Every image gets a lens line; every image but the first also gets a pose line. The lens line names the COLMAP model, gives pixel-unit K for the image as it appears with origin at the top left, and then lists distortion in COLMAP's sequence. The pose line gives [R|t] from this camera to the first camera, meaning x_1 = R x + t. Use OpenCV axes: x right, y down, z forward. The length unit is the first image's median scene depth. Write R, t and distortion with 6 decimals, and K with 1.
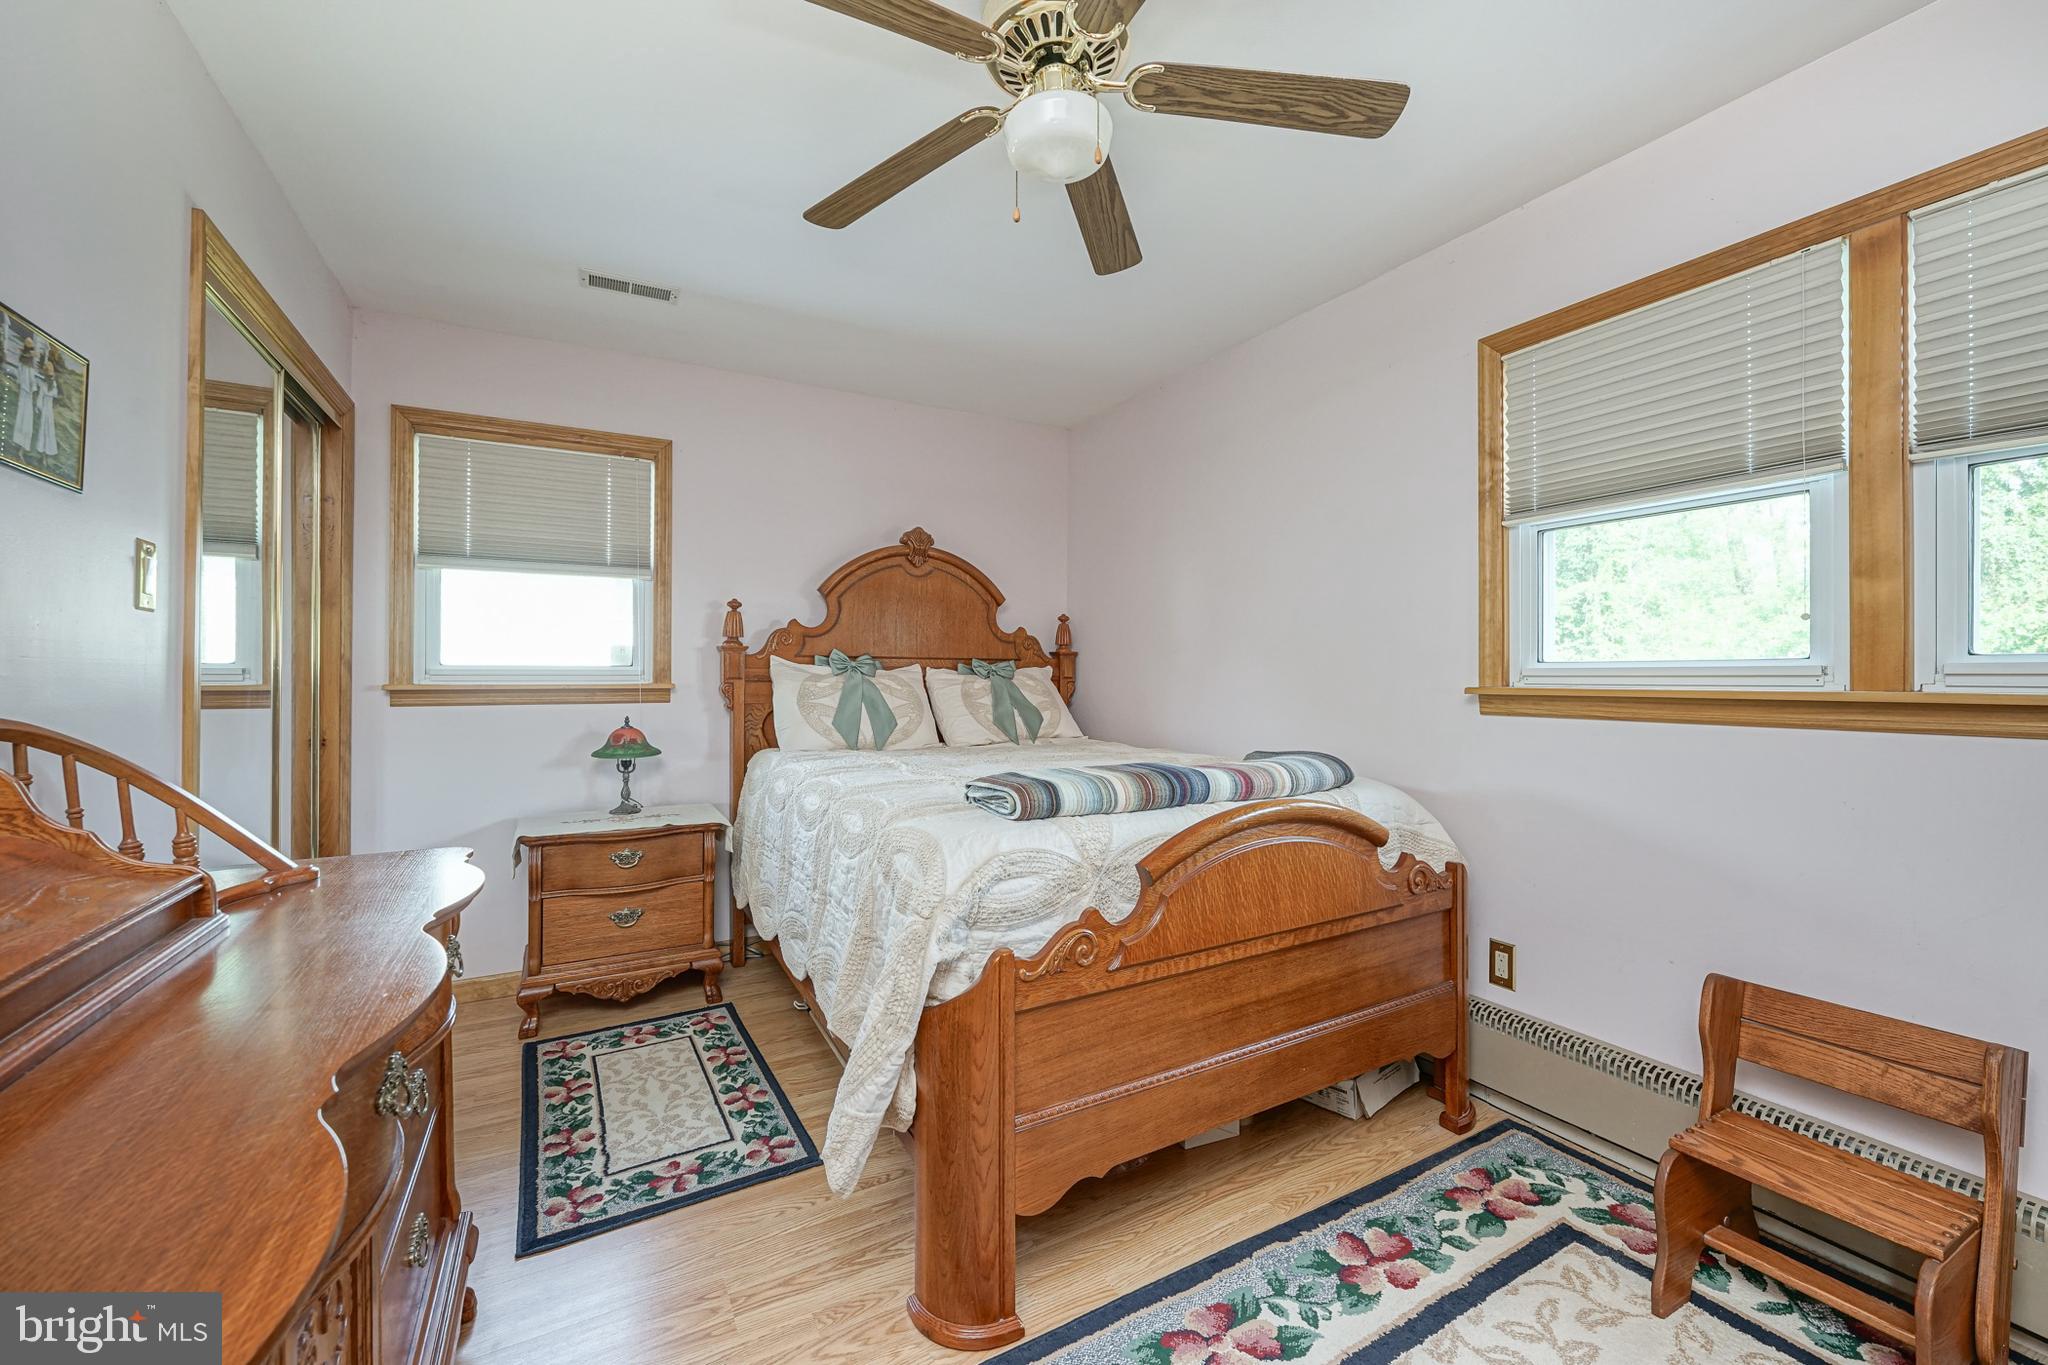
lens RADIAL K [[830.6, 0, 1033.4], [0, 830.6, 680.2], [0, 0, 1]] dist [-0.001807, 0.000305]
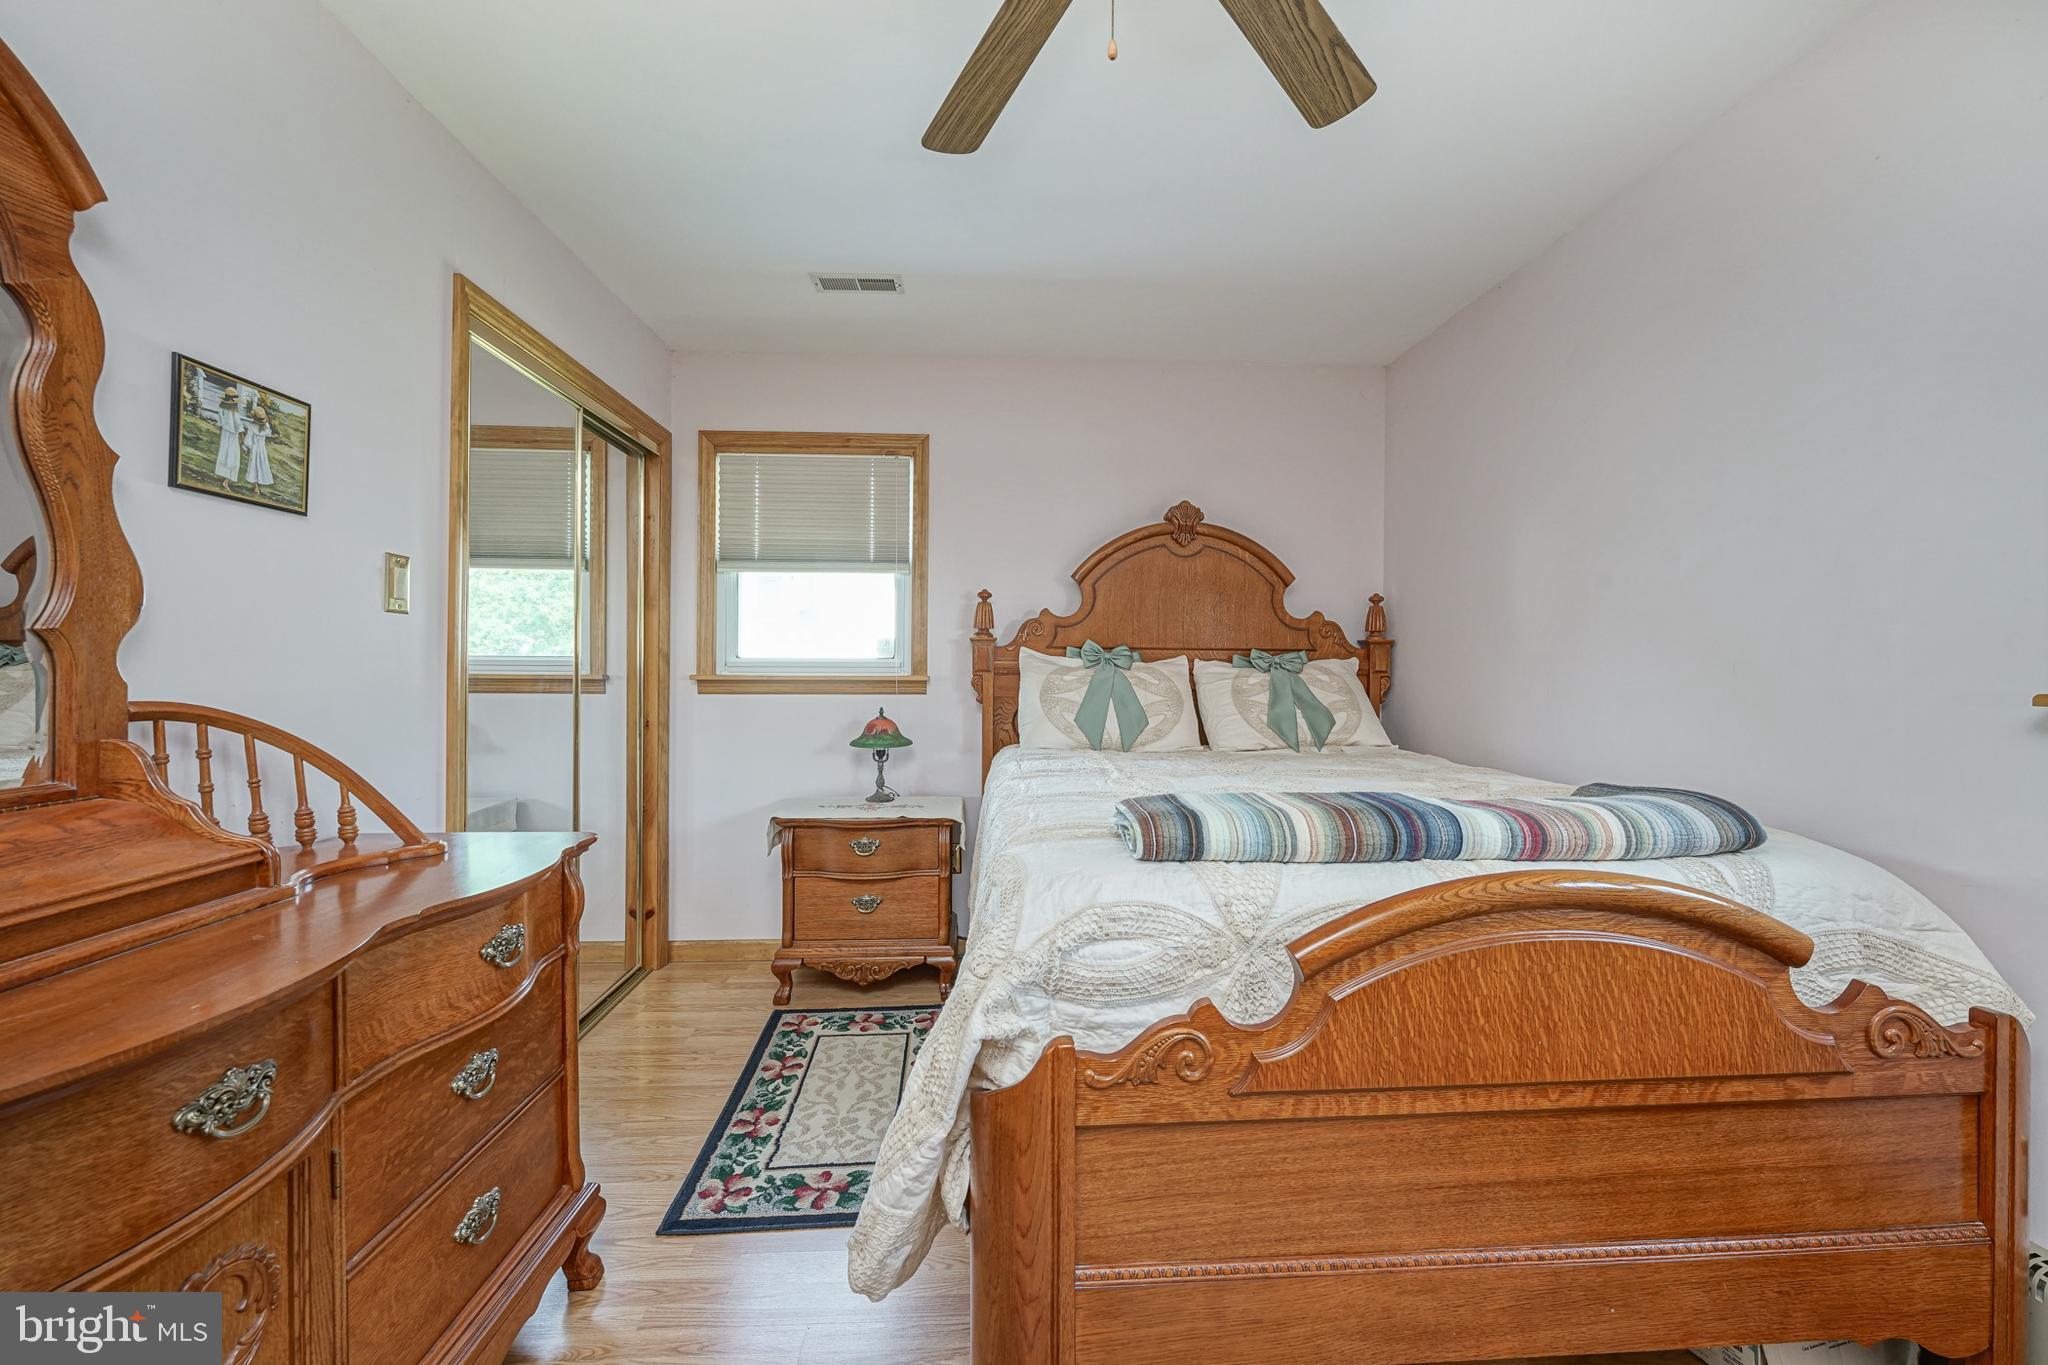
lens RADIAL K [[830.7, 0, 1024.1], [0, 830.7, 676.4], [0, 0, 1]] dist [-0.003316, 0.000848]
pose [[0.891864, 0.008142, -0.452230, 0.155285], [-0.005773, 0.999961, 0.006618, -0.002883], [0.452266, -0.003292, 0.891877, 0.187526]]
